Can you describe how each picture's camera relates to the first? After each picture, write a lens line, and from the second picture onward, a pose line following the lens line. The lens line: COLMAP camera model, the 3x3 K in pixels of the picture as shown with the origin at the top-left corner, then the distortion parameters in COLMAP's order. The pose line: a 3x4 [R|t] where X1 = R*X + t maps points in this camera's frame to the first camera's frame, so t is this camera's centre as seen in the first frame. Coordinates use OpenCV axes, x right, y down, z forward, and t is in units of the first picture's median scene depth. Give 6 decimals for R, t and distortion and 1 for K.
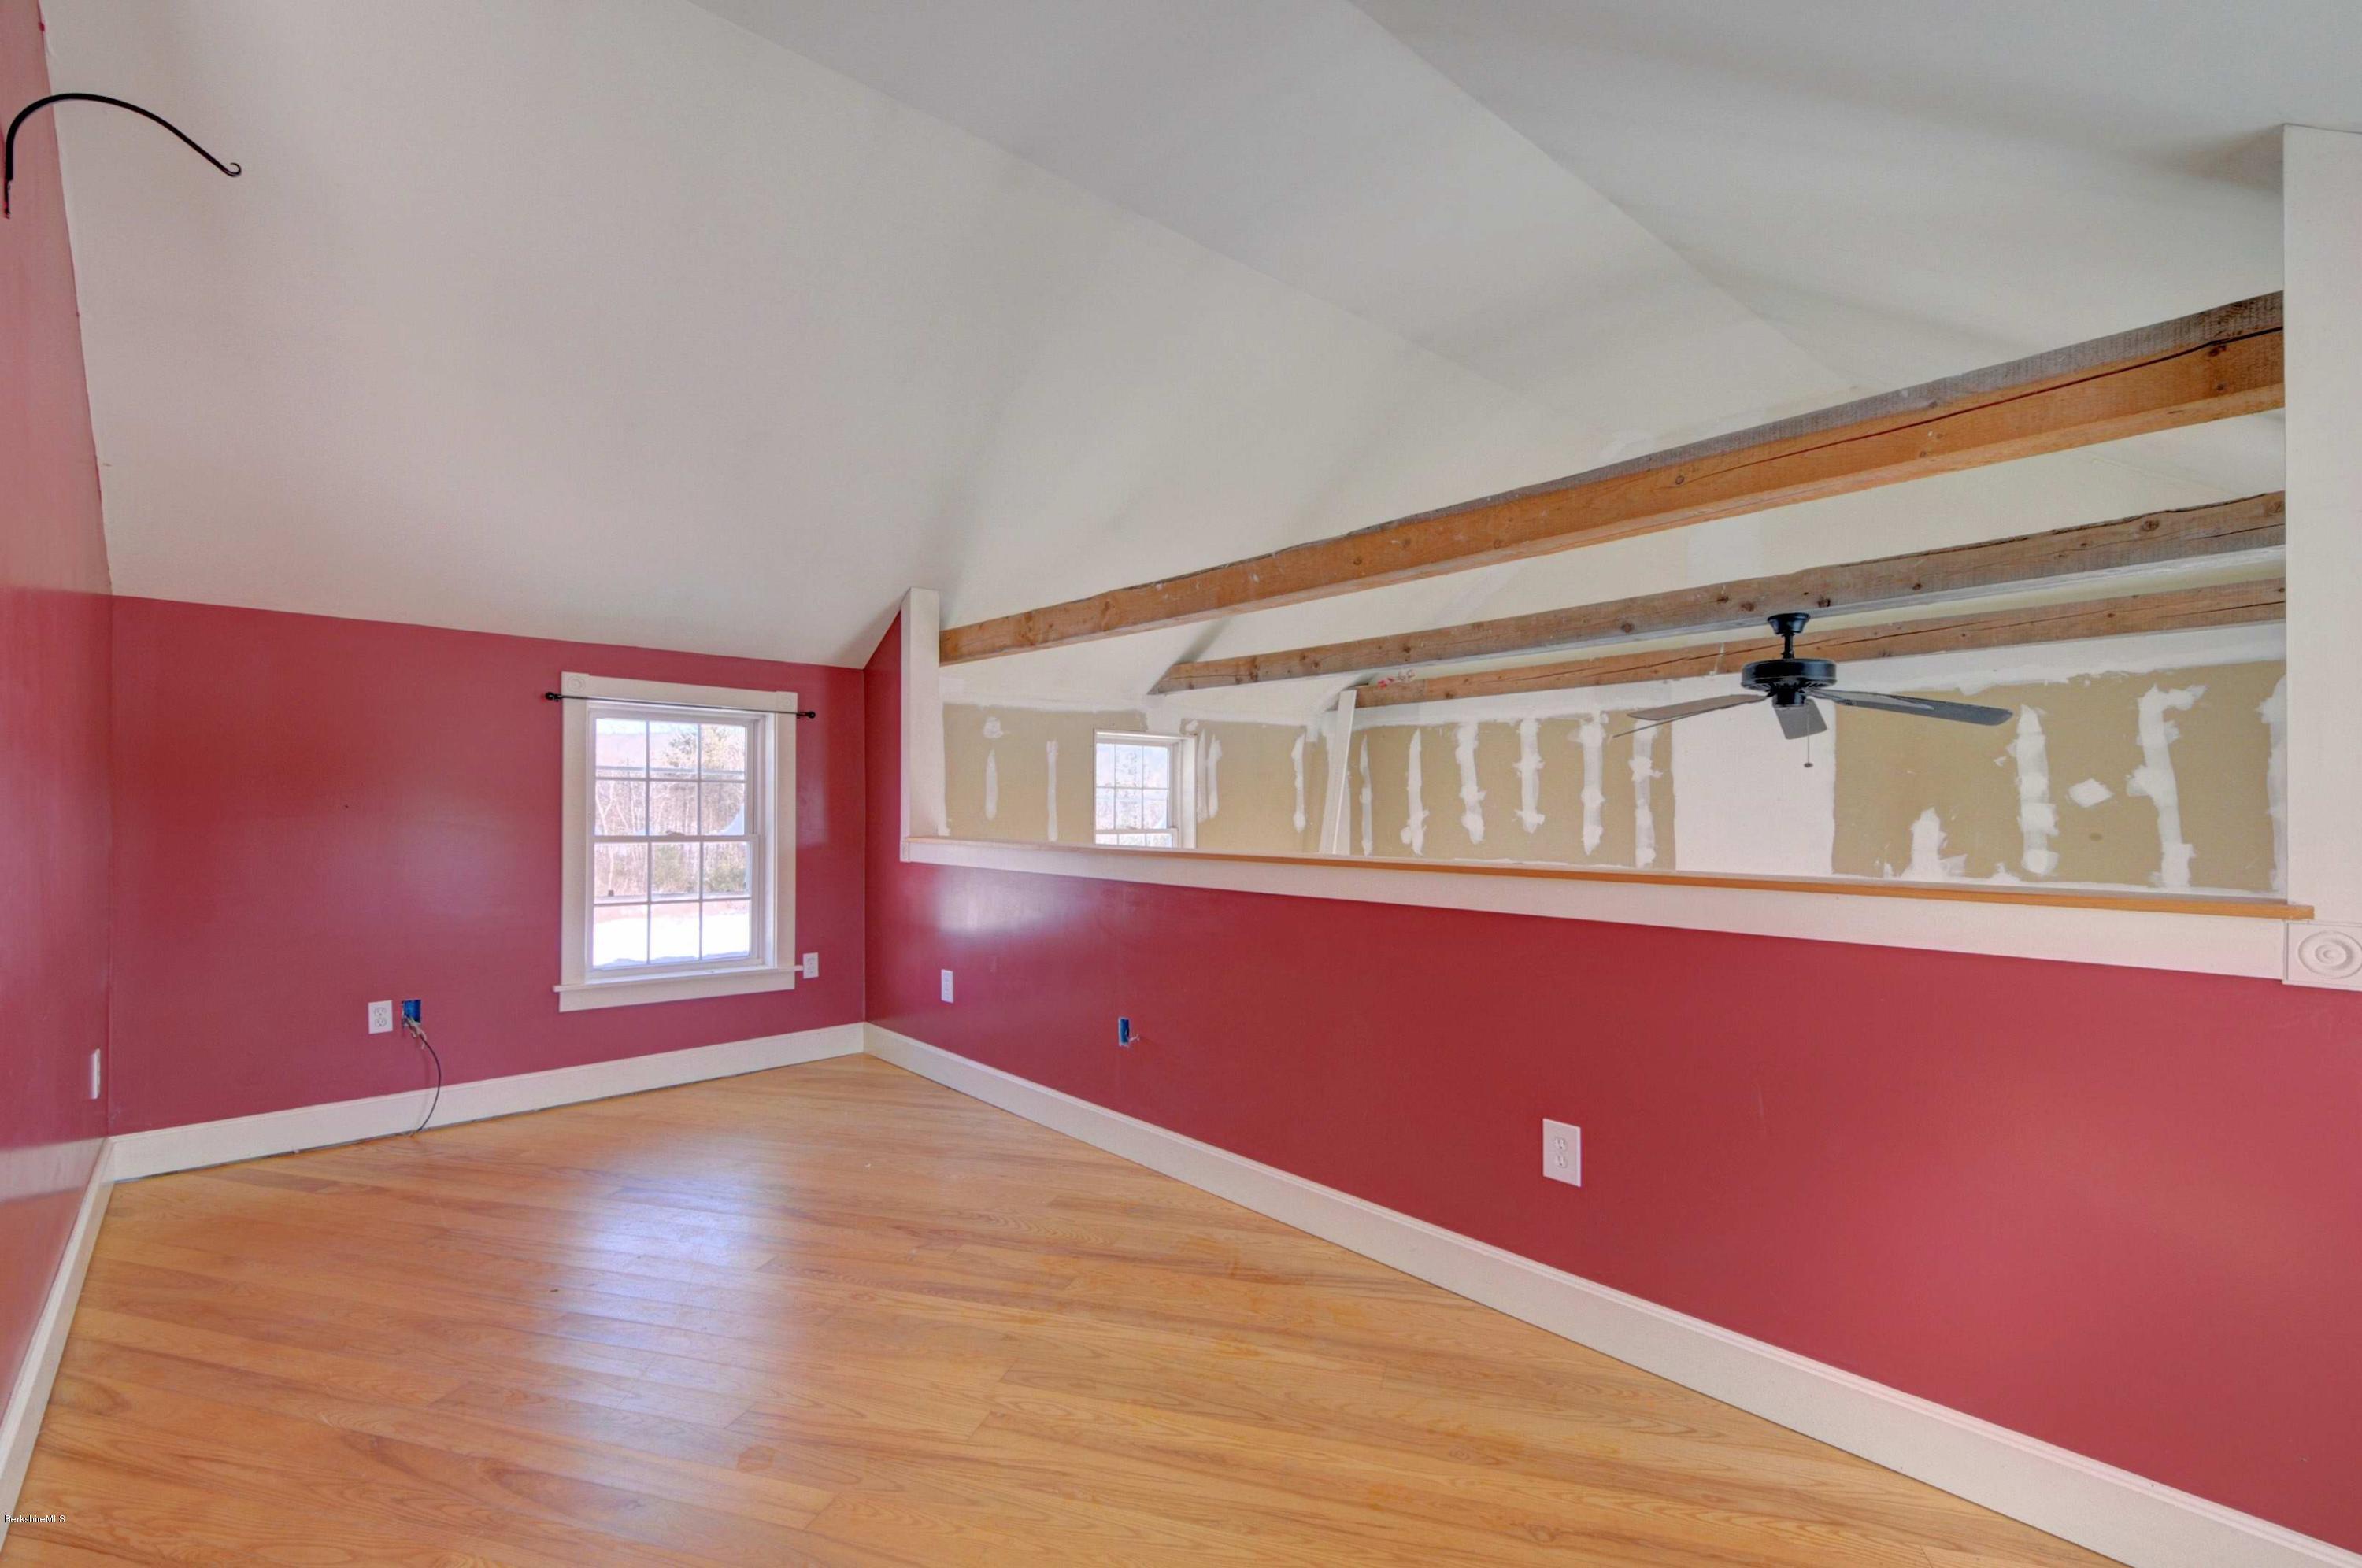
lens RADIAL K [[1066.2, 0, 1175.4], [0, 1066.2, 796.4], [0, 0, 1]] dist [0.011079, -0.004437]
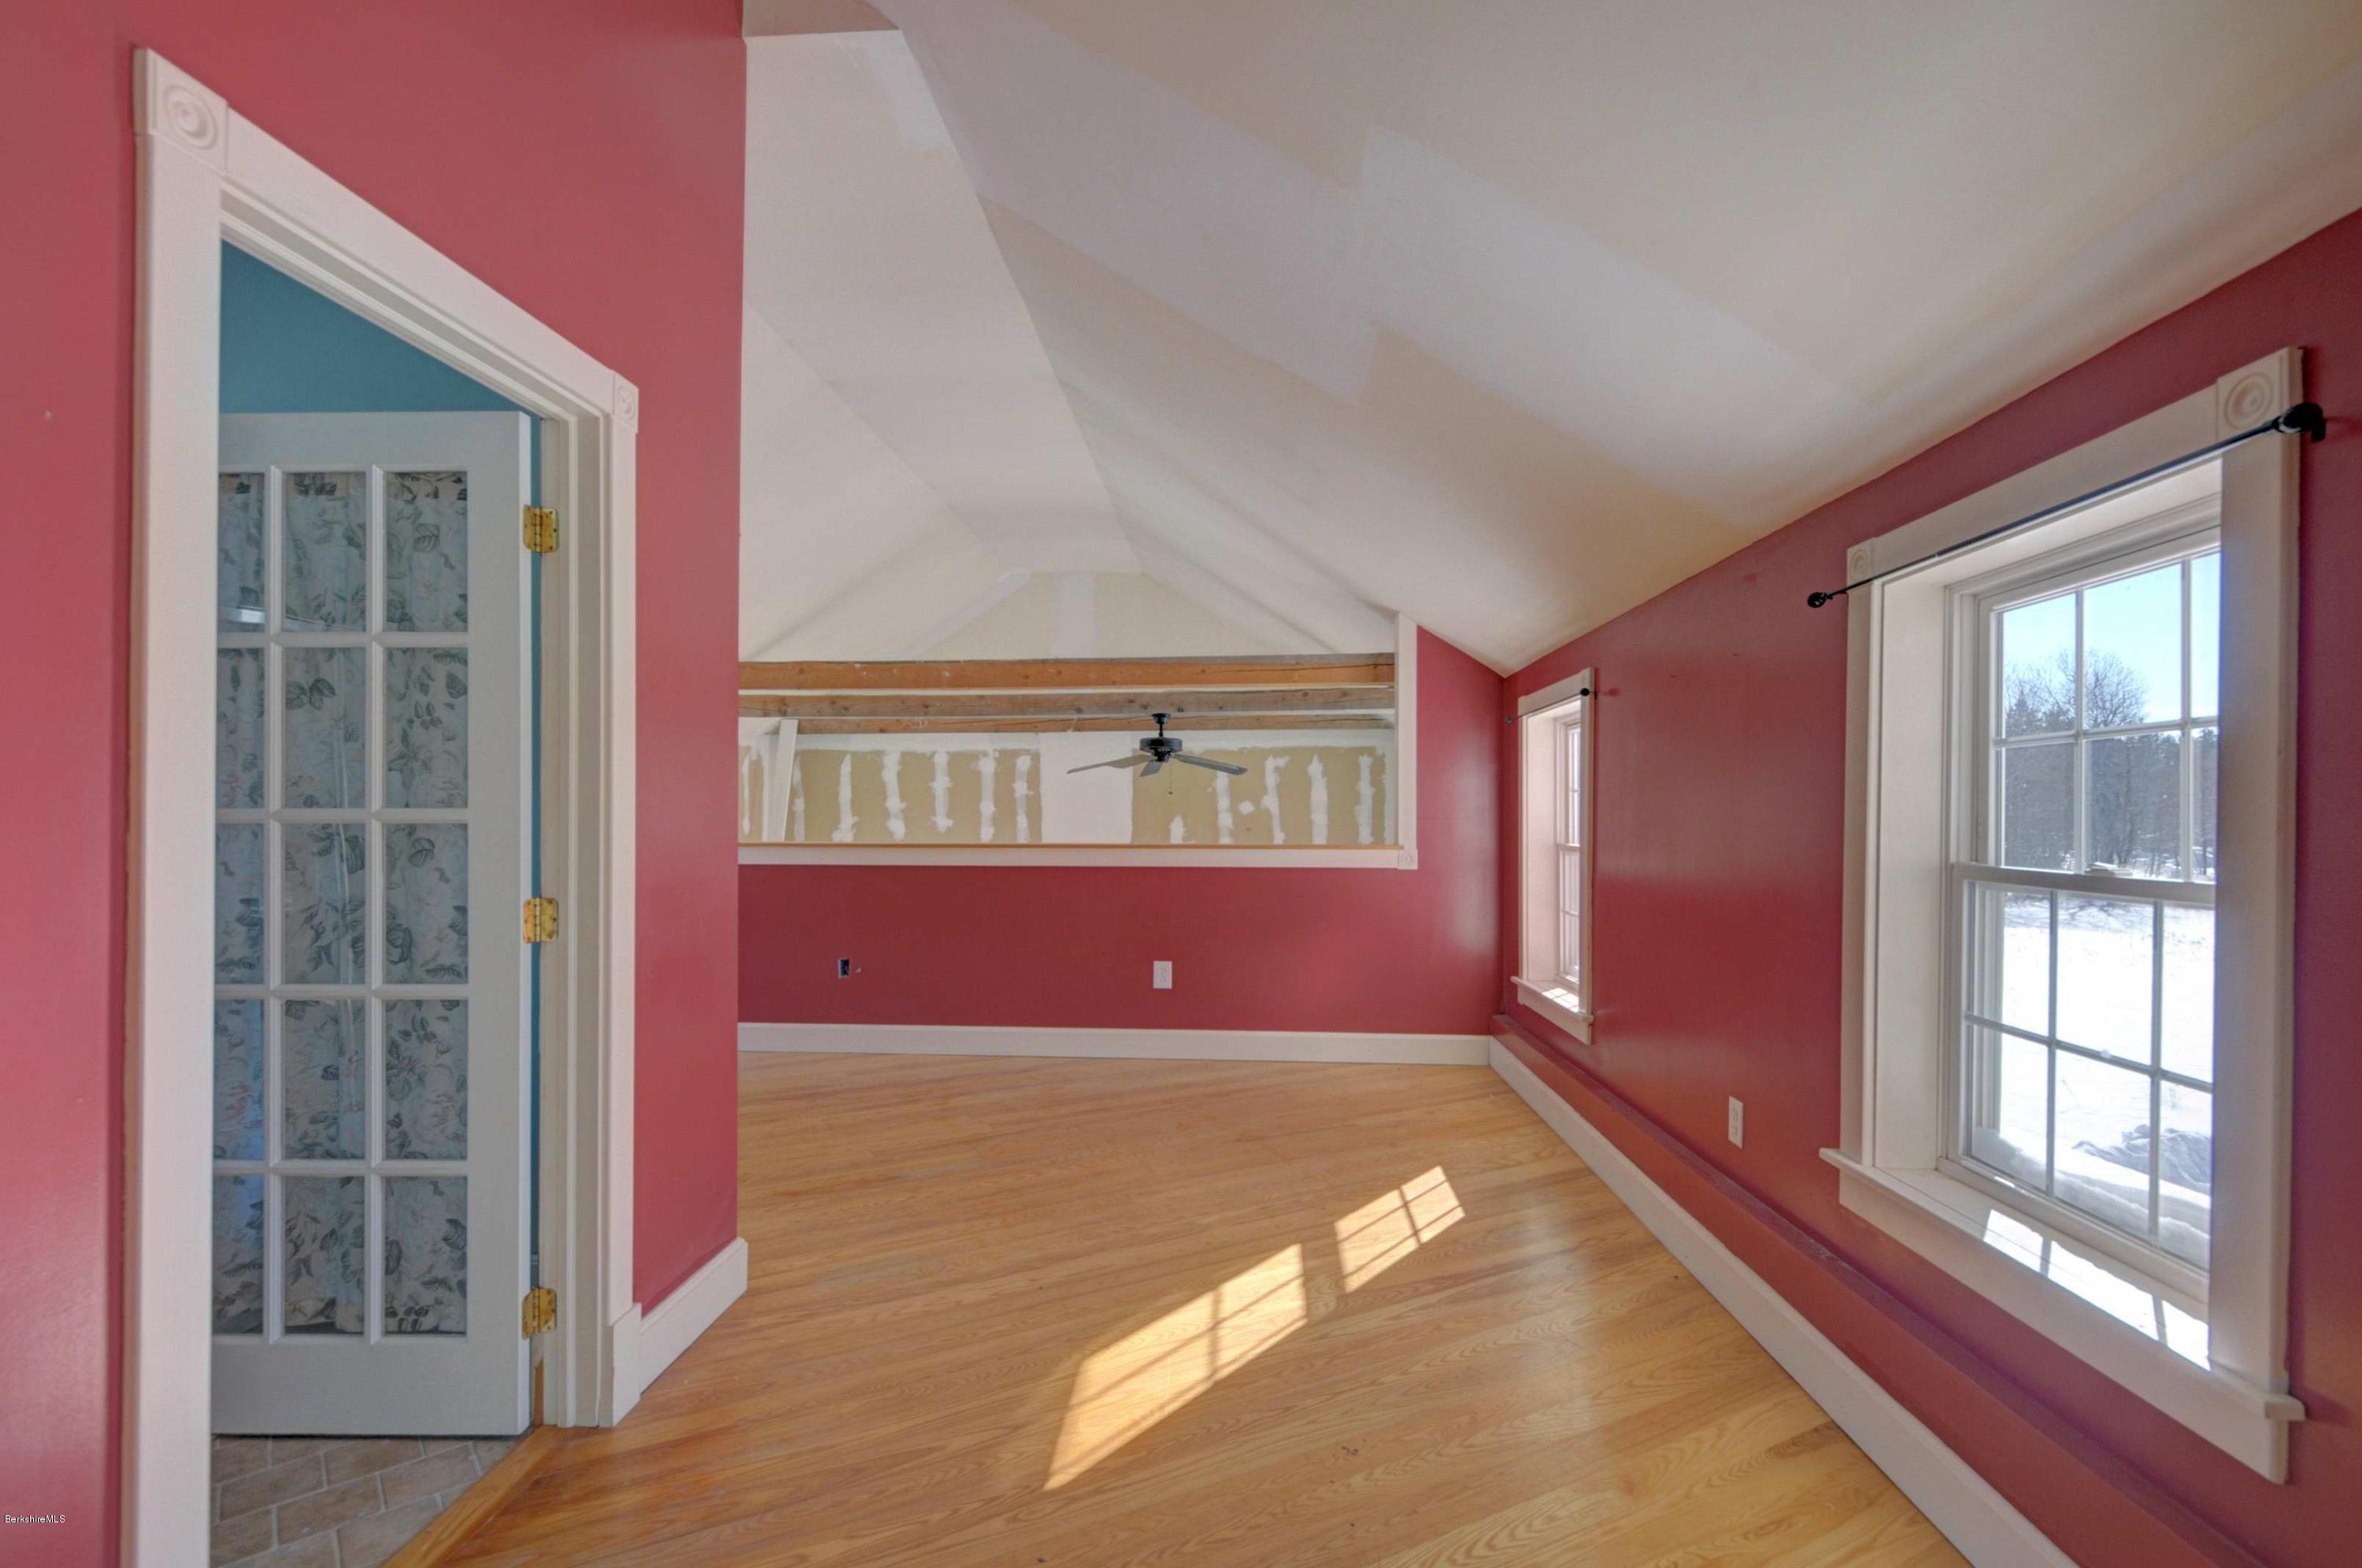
lens RADIAL K [[1066.2, 0, 1177.6], [0, 1066.2, 795.6], [0, 0, 1]] dist [0.011079, -0.004437]
pose [[0.707429, 0.012297, 0.706678, -0.476722], [-0.007921, 0.999924, -0.009471, -0.004258], [-0.706740, 0.001102, 0.707472, -0.228919]]
